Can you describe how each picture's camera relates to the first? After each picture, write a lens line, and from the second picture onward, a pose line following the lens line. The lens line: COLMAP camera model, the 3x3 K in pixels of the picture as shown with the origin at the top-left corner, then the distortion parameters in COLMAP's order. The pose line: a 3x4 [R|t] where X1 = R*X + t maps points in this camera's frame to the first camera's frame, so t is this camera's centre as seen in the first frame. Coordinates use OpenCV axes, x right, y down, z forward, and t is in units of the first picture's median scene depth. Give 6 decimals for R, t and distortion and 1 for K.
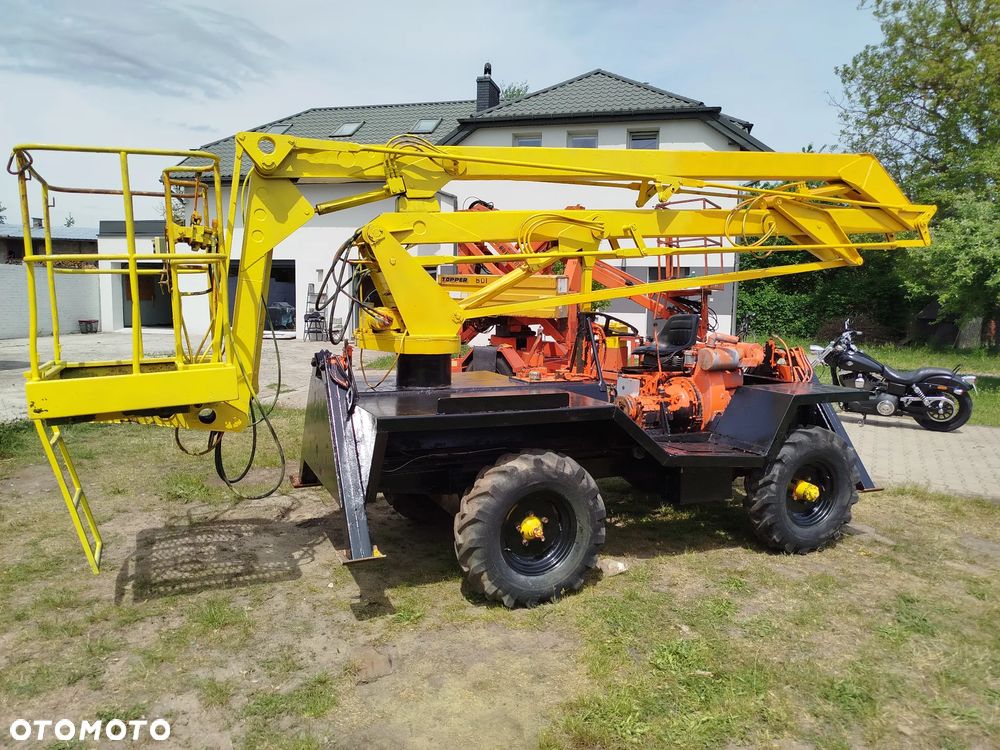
lens RADIAL K [[700.4, 0, 499.1], [0, 700.4, 371.0], [0, 0, 1]] dist [0.012179, -0.000531]
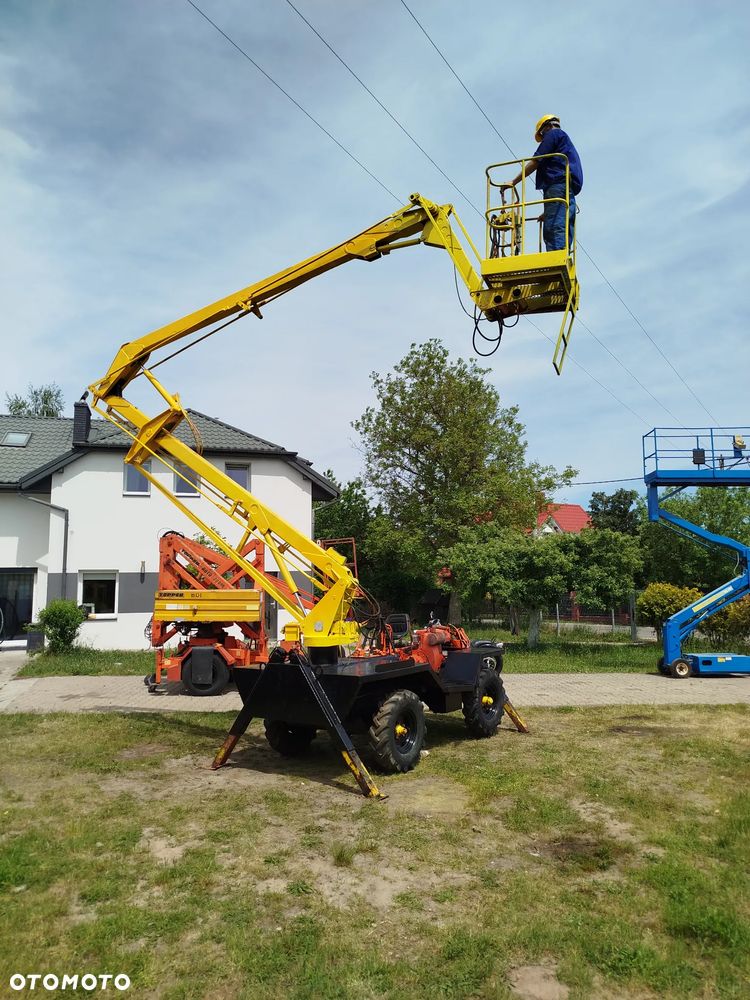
lens RADIAL K [[701.8, 0, 377.9], [0, 701.8, 498.0], [0, 0, 1]] dist [0.008660, 0.004183]
pose [[0.859555, 0.035005, 0.509843, -0.875704], [0.082183, 0.975198, -0.205509, -0.019448], [-0.504392, 0.218547, 0.835360, -0.653794]]
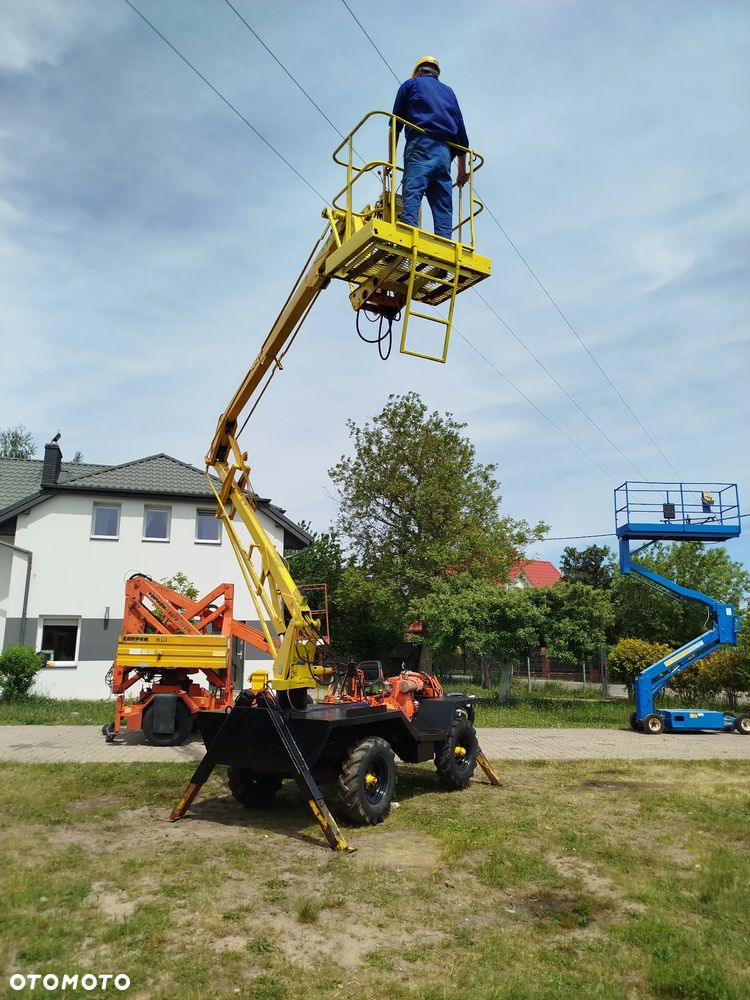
lens RADIAL K [[700.4, 0, 378.0], [0, 700.4, 498.9], [0, 0, 1]] dist [0.012179, -0.000531]
pose [[0.837171, 0.094359, 0.538741, -0.867438], [0.069748, 0.958546, -0.276271, 0.009201], [-0.542476, 0.268862, 0.795885, -0.620817]]
